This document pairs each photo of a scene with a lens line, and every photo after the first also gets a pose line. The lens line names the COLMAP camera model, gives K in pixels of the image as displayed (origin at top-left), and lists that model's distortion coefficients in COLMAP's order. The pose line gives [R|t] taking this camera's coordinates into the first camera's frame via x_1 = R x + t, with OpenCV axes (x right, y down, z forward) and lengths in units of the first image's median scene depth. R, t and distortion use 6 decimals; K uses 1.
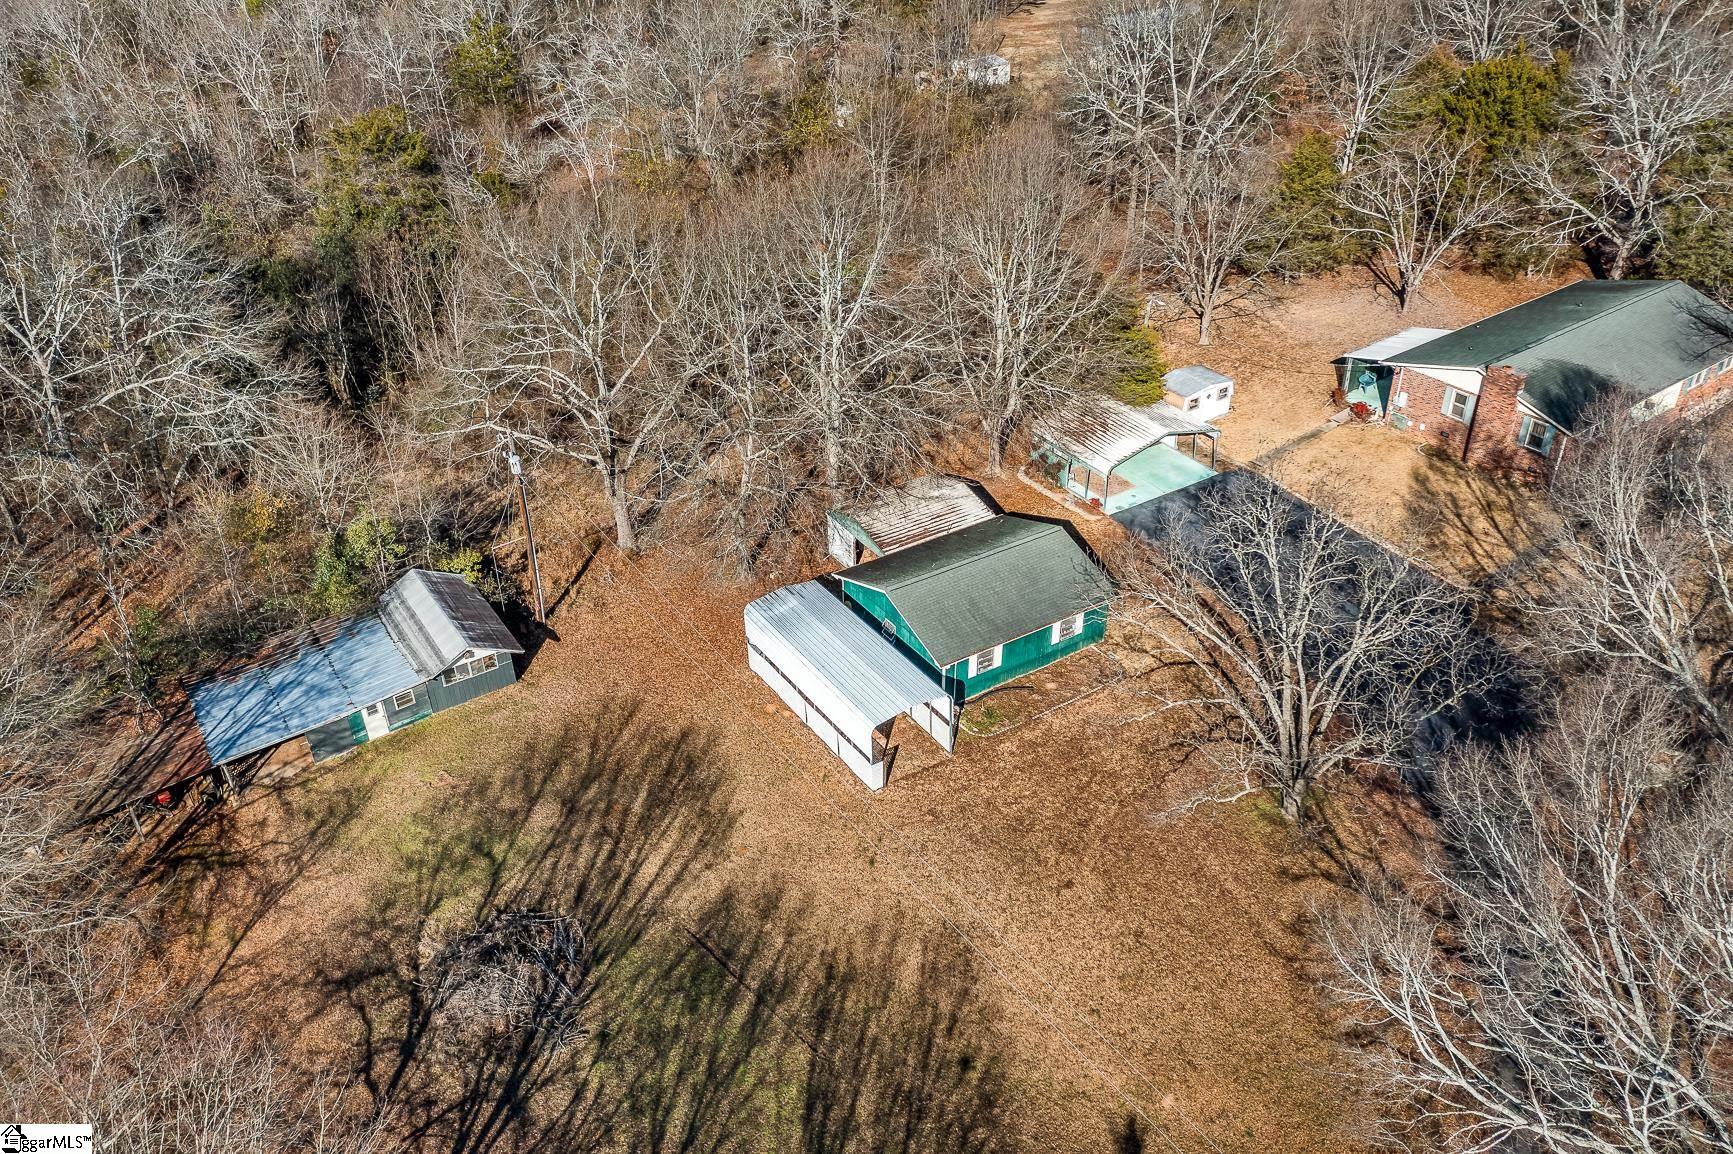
lens RADIAL K [[1374.2, 0, 866.5], [0, 1374.2, 577.0], [0, 0, 1]] dist [-0.010186, -0.003885]
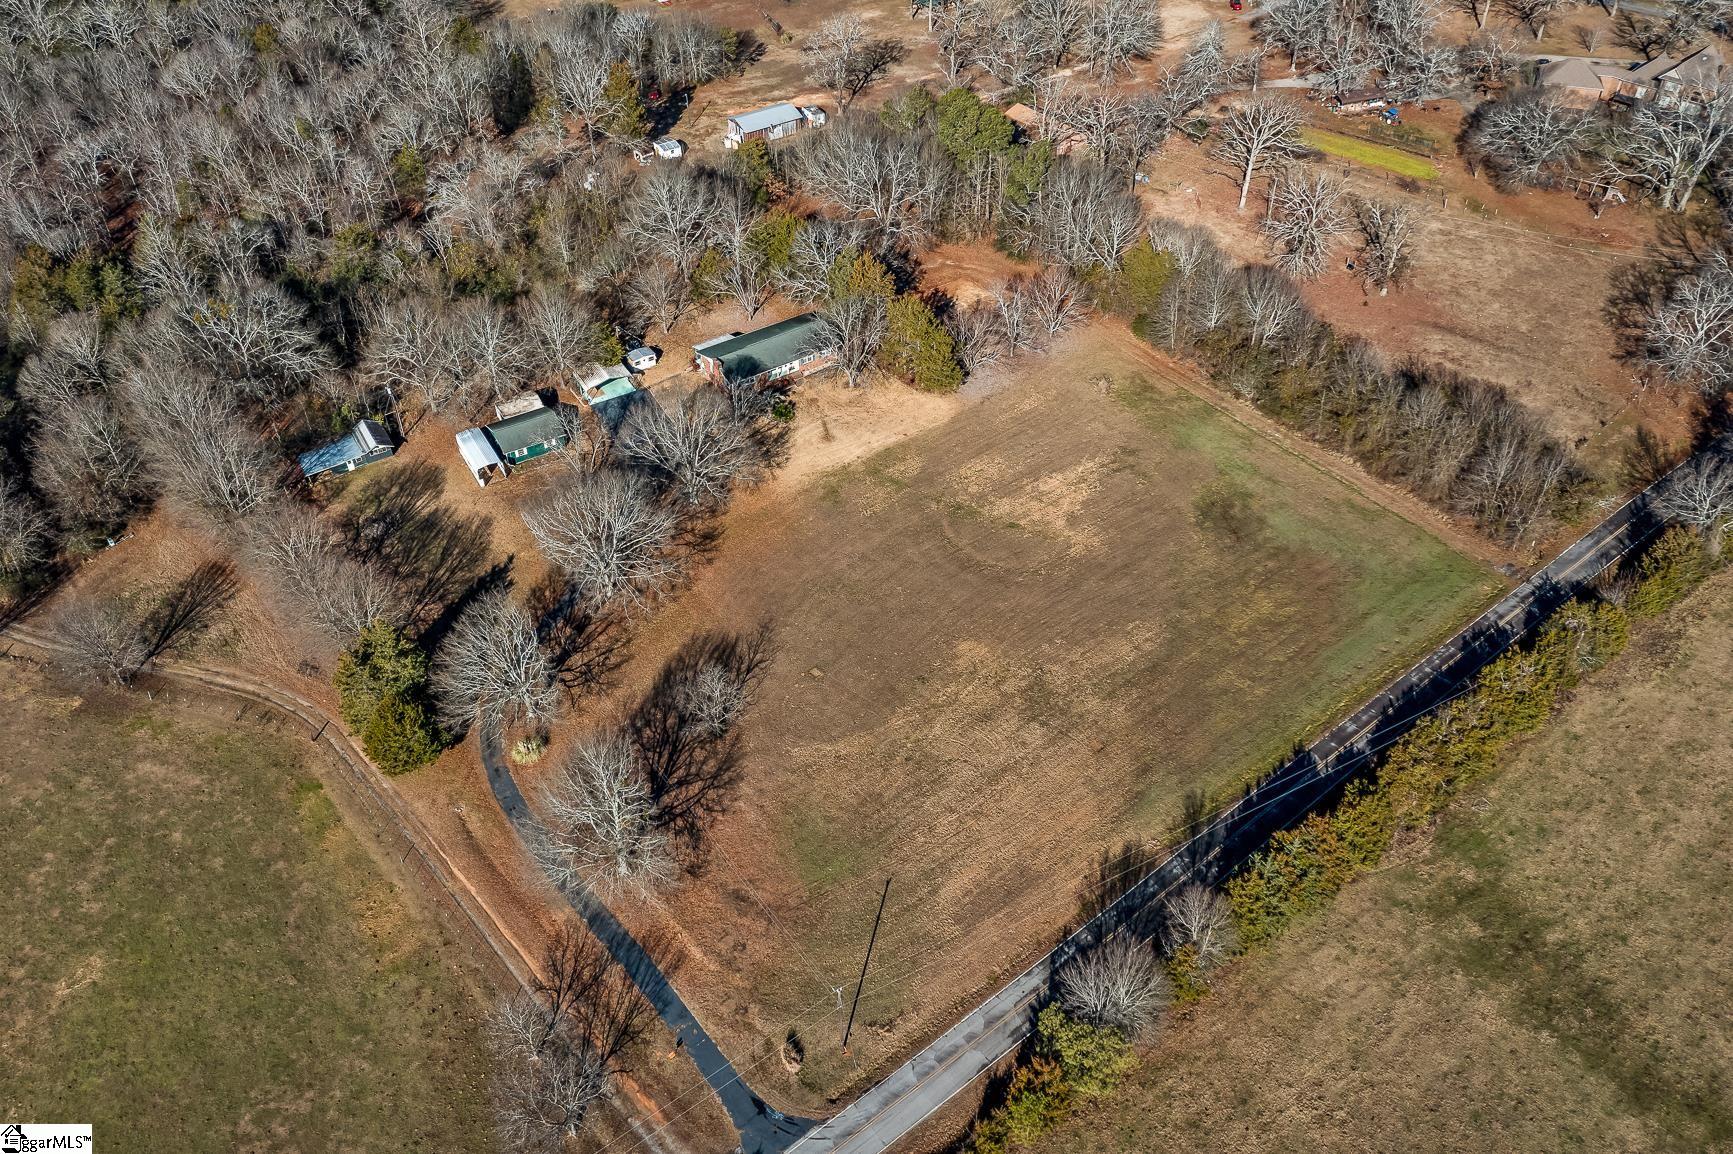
lens RADIAL K [[1374.2, 0, 866.5], [0, 1374.2, 577.0], [0, 0, 1]] dist [-0.010186, -0.003885]
pose [[0.999057, 0.027053, -0.033954, 1.035967], [-0.021810, 0.989006, 0.146257, -0.145879], [0.037537, -0.145379, 0.988664, -2.342797]]
